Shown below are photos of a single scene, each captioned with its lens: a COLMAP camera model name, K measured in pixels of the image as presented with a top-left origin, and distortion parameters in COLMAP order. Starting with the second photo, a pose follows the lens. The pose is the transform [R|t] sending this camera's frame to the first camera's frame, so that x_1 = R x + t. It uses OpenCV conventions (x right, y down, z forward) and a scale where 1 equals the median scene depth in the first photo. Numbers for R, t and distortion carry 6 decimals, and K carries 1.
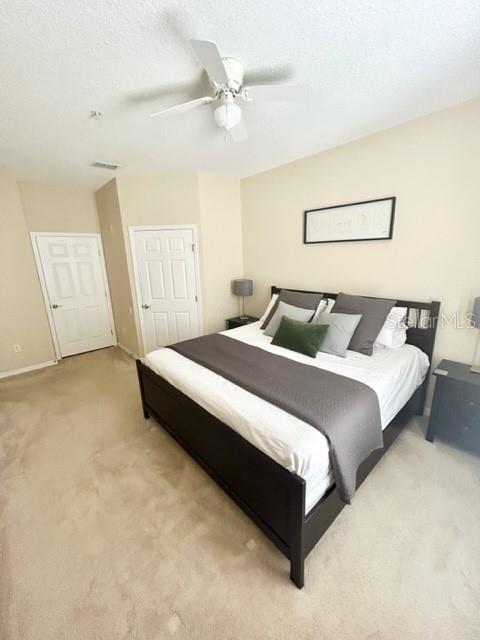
lens RADIAL K [[259.8, 0, 240.0], [0, 259.8, 320.0], [0, 0, 1]] dist [-0.000823, -0.000122]
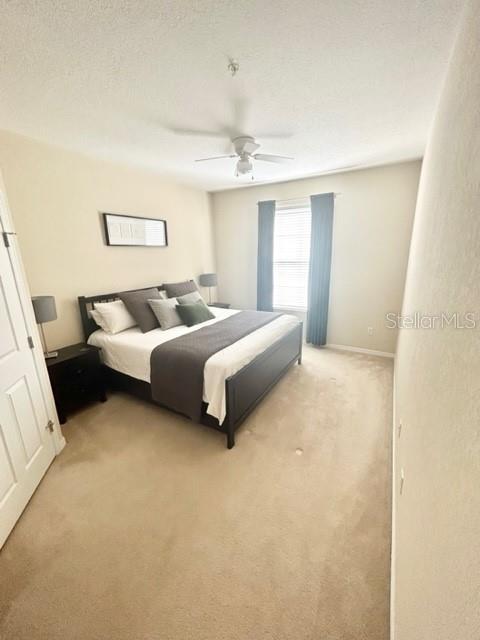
lens RADIAL K [[259.8, 0, 240.0], [0, 259.8, 320.0], [0, 0, 1]] dist [-0.000823, -0.000122]
pose [[-0.310380, -0.200150, 0.929303, -0.920220], [0.267352, 0.919746, 0.287385, -0.192698], [-0.912243, 0.337650, -0.231960, 0.905320]]
